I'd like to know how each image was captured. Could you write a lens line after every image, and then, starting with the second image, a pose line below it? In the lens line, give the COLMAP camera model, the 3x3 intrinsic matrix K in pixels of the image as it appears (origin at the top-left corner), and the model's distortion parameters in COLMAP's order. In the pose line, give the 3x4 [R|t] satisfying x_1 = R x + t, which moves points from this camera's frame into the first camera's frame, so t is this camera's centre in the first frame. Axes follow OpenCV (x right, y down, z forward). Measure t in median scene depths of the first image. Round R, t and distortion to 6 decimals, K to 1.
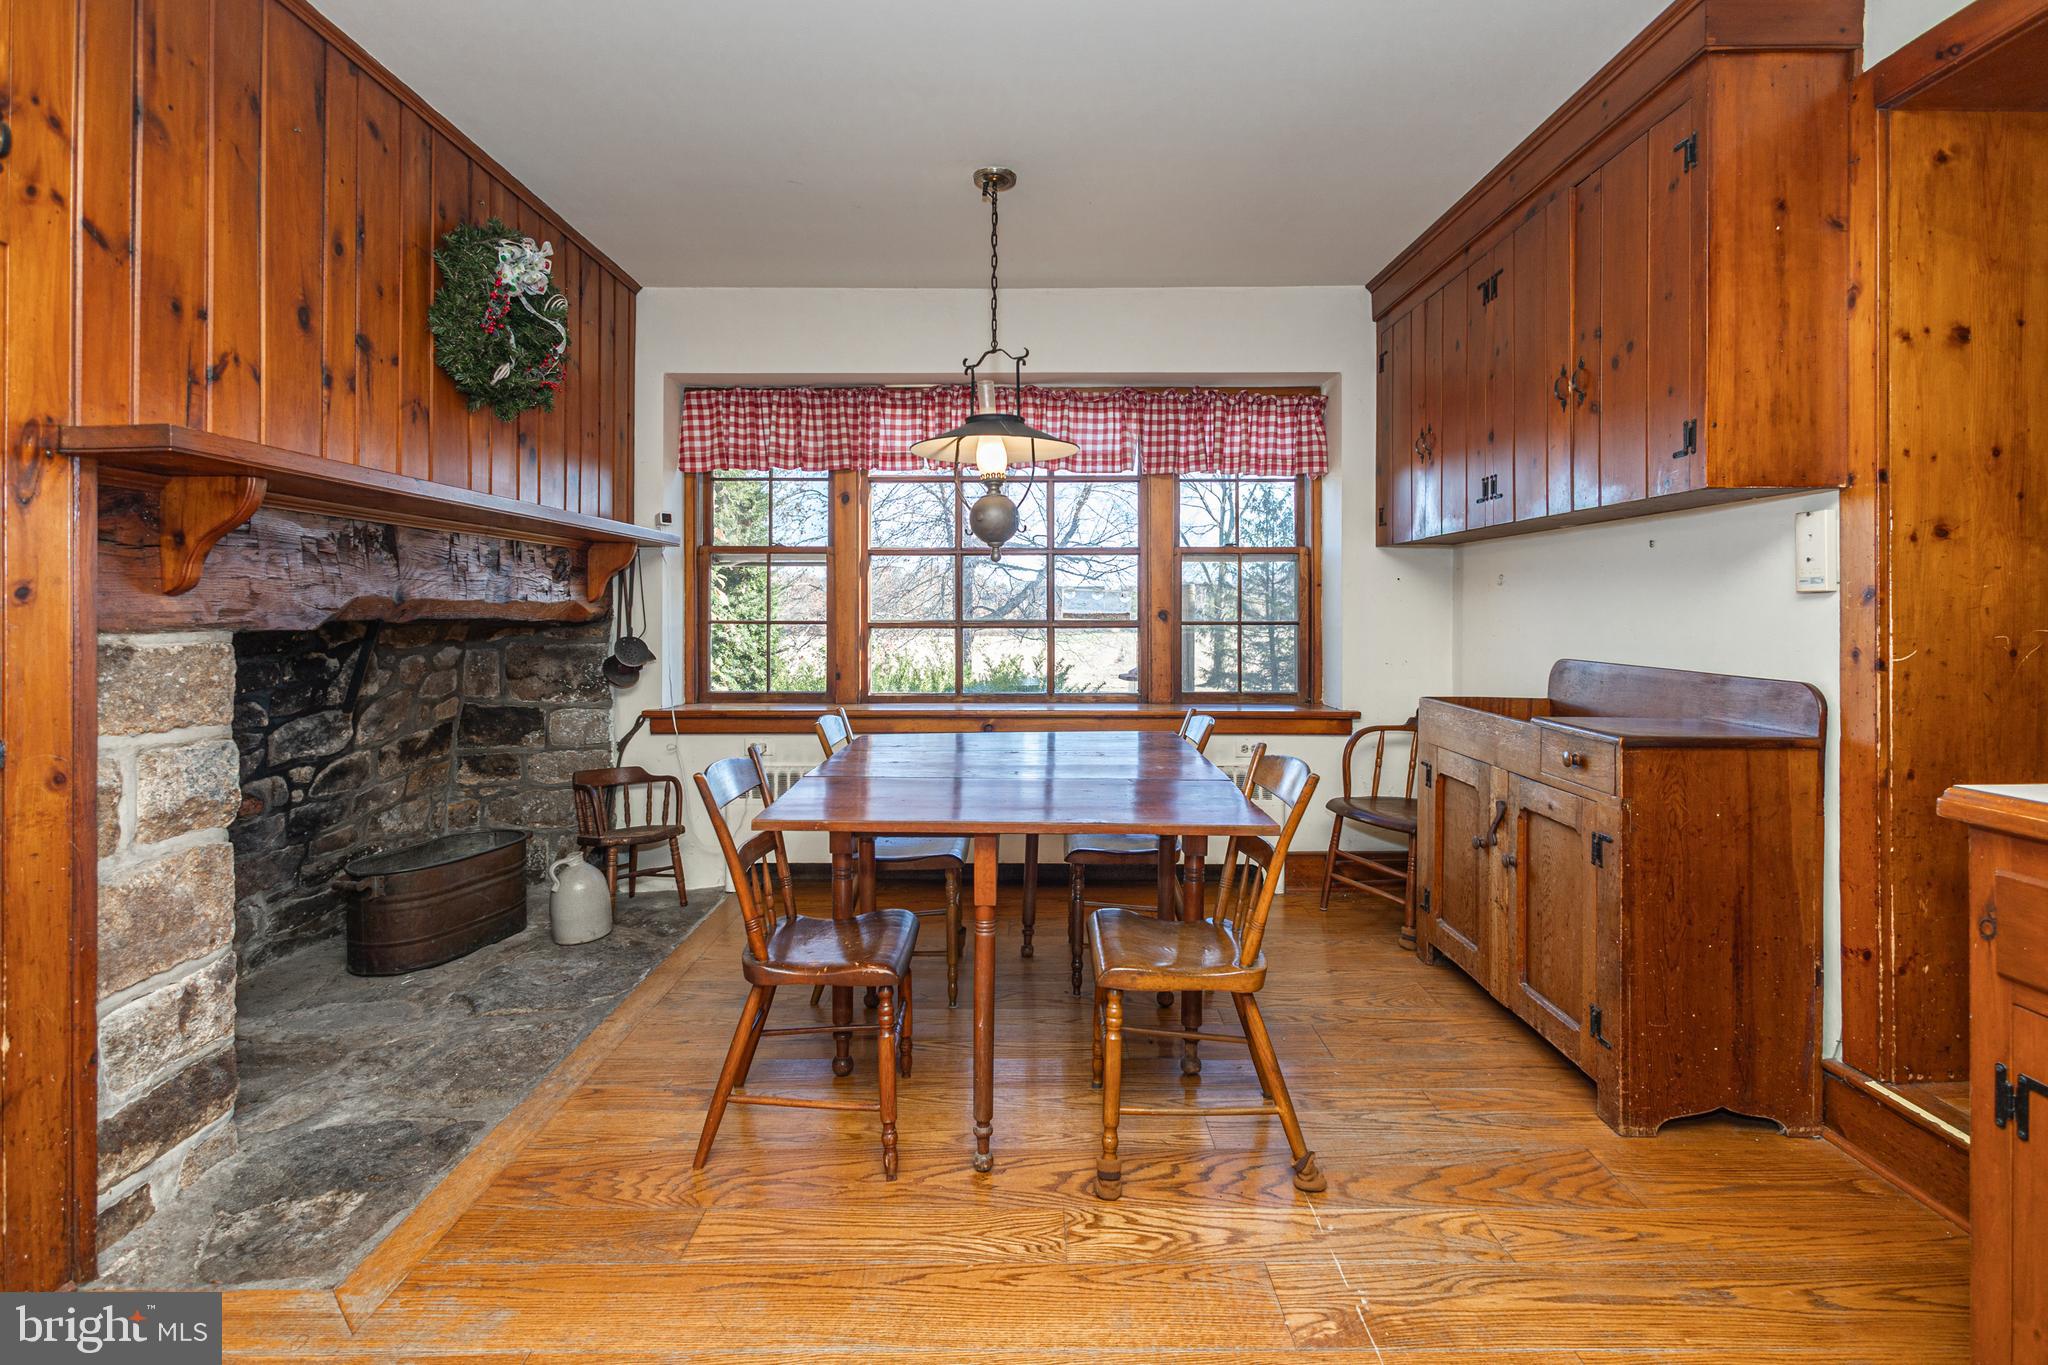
lens RADIAL K [[973.0, 0, 1021.1], [0, 973.0, 611.3], [0, 0, 1]] dist [0.002586, -0.000983]
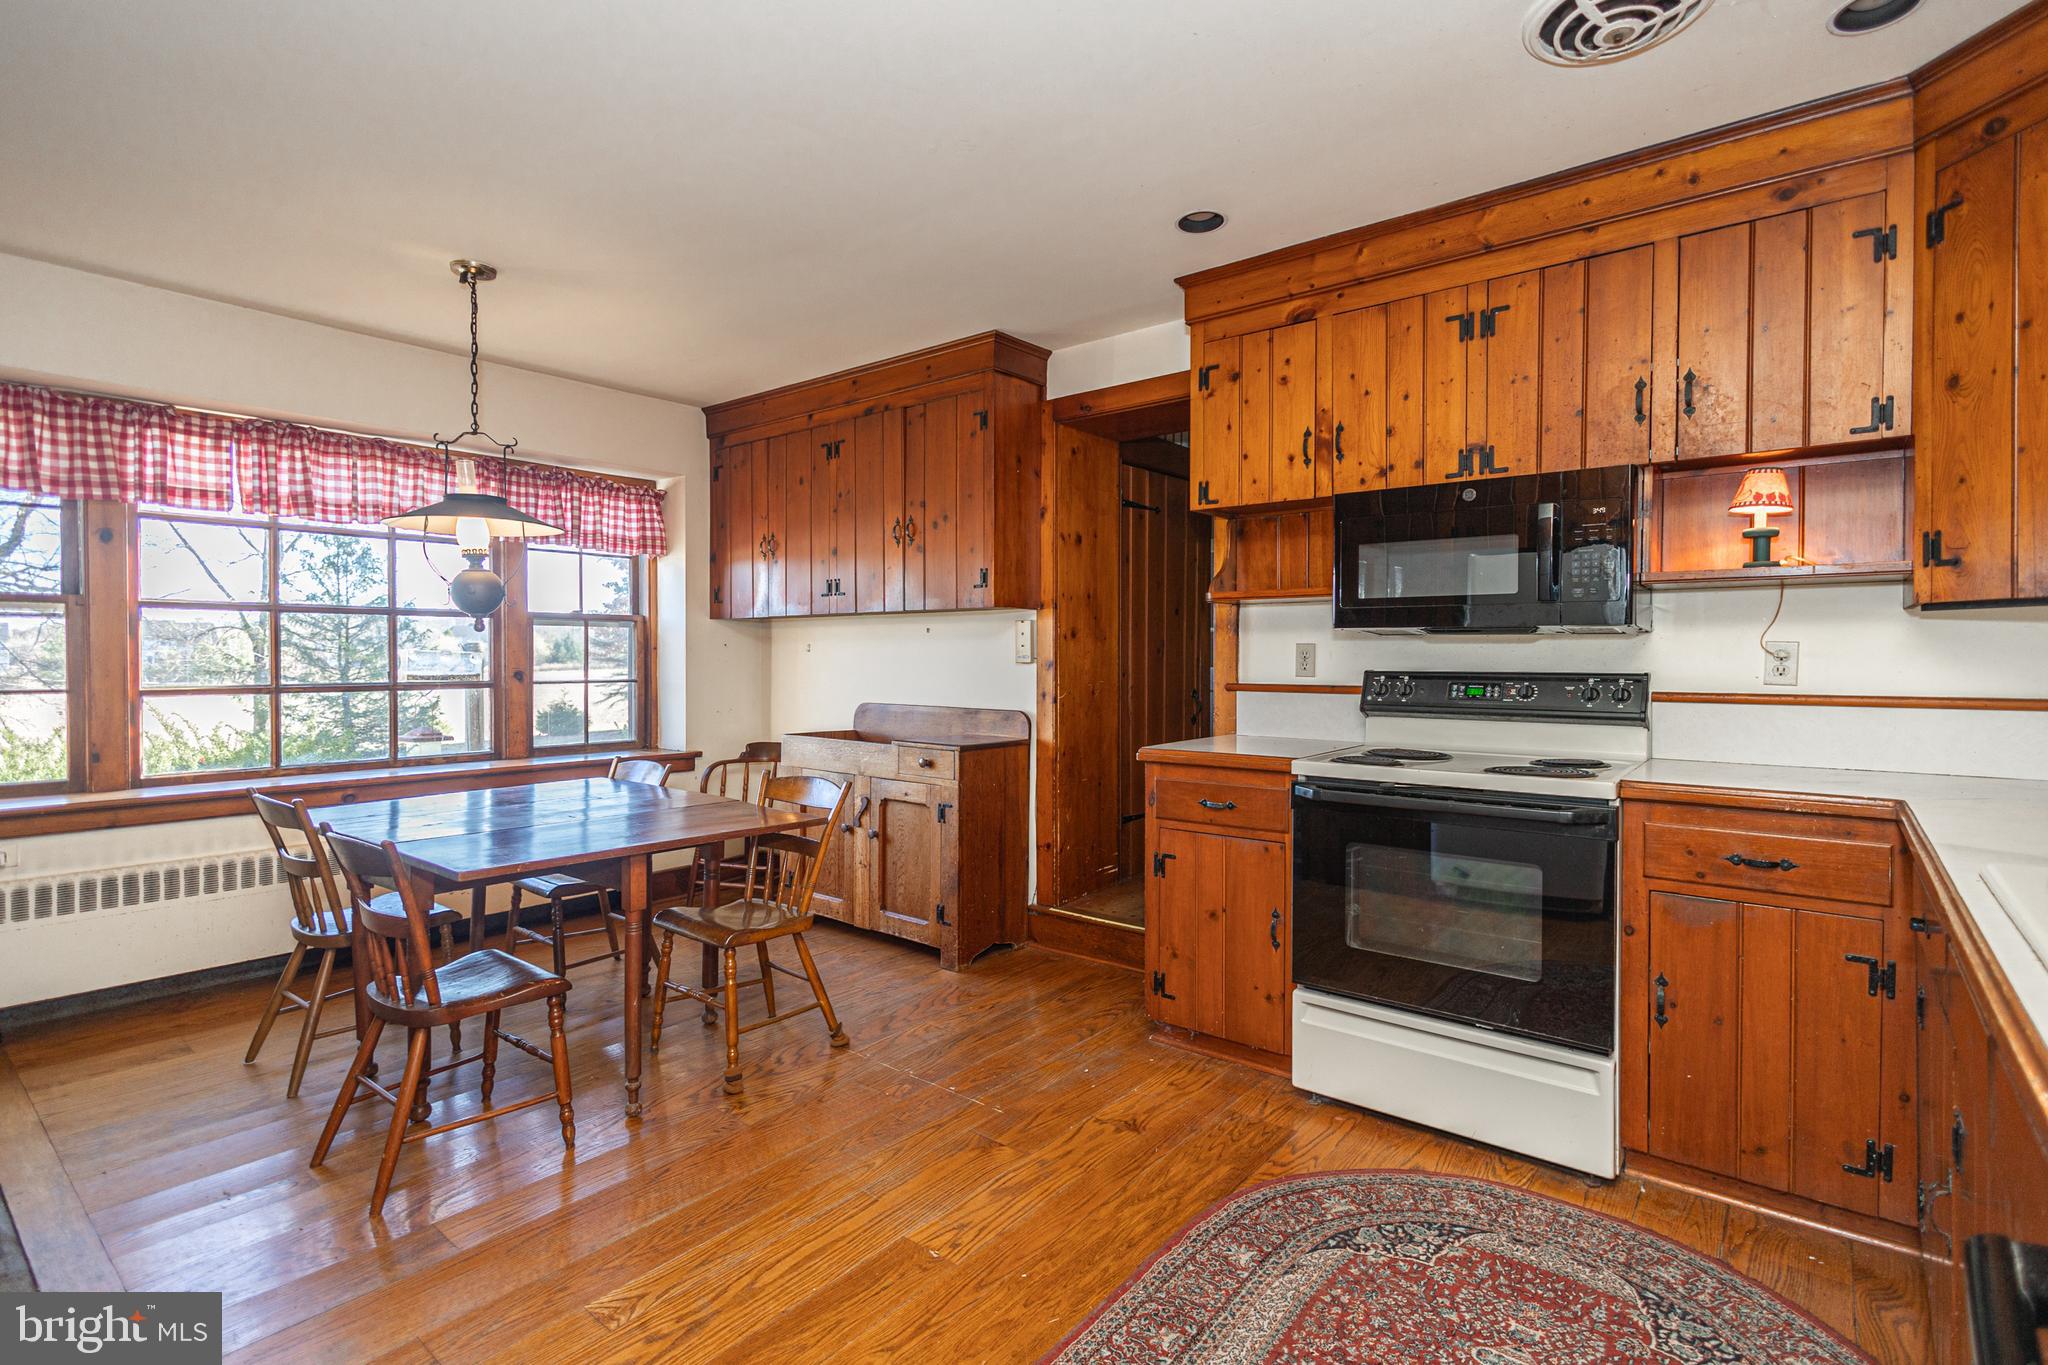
lens RADIAL K [[980.0, 0, 1024.0], [0, 980.0, 682.5], [0, 0, 1]] dist [0.003967, -0.000194]
pose [[0.624209, -0.020615, 0.780986, -0.533032], [0.000912, 0.999670, 0.025659, -0.023986], [-0.781257, -0.015305, 0.624022, -0.151328]]
